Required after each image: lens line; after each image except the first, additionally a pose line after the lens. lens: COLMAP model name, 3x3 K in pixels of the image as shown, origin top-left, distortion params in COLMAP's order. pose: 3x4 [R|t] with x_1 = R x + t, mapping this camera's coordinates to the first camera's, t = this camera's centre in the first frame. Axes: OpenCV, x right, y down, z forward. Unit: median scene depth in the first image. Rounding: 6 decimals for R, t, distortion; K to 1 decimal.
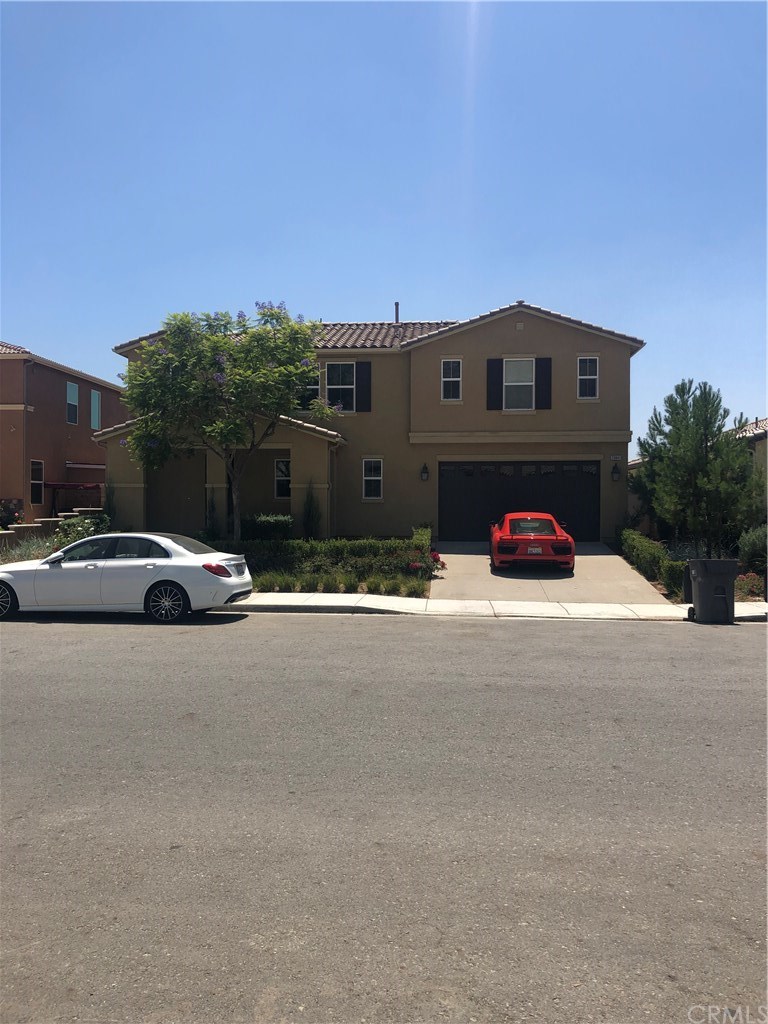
lens RADIAL K [[835.5, 0, 382.3], [0, 835.5, 499.0], [0, 0, 1]] dist [0.037720, -0.005916]
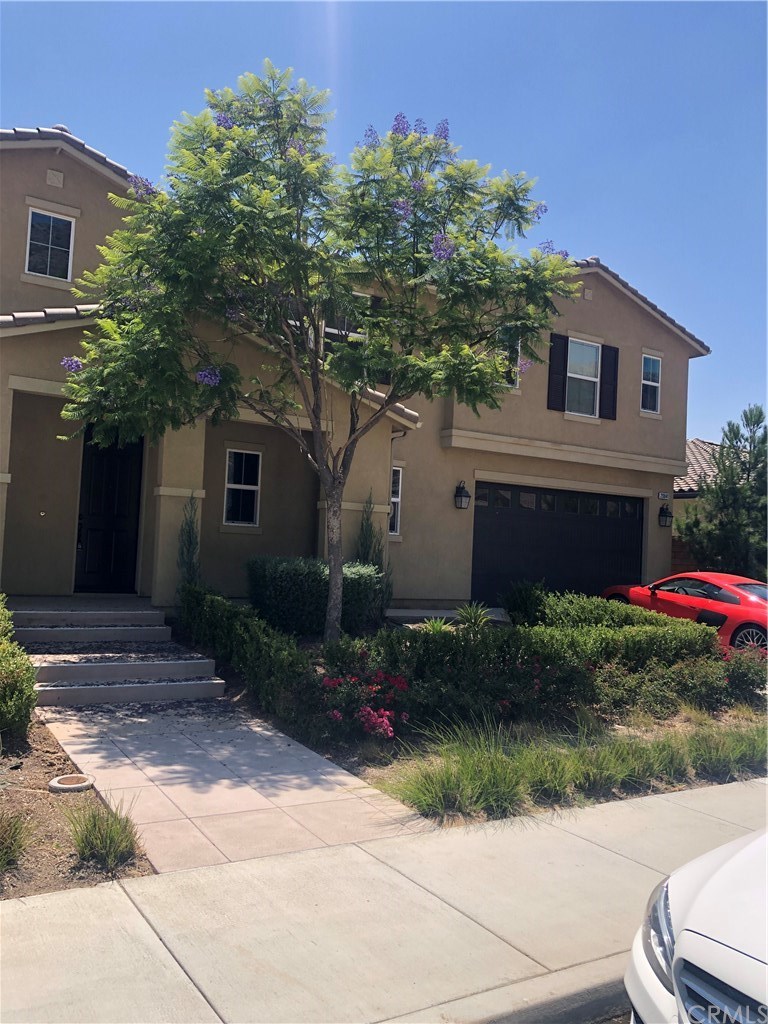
lens RADIAL K [[838.6, 0, 384.3], [0, 838.6, 502.9], [0, 0, 1]] dist [0.033143, -0.002313]
pose [[0.799494, 0.069731, 0.596613, -0.369348], [-0.051465, 0.997539, -0.047625, 0.005545], [-0.598466, 0.007371, 0.801114, 0.549145]]
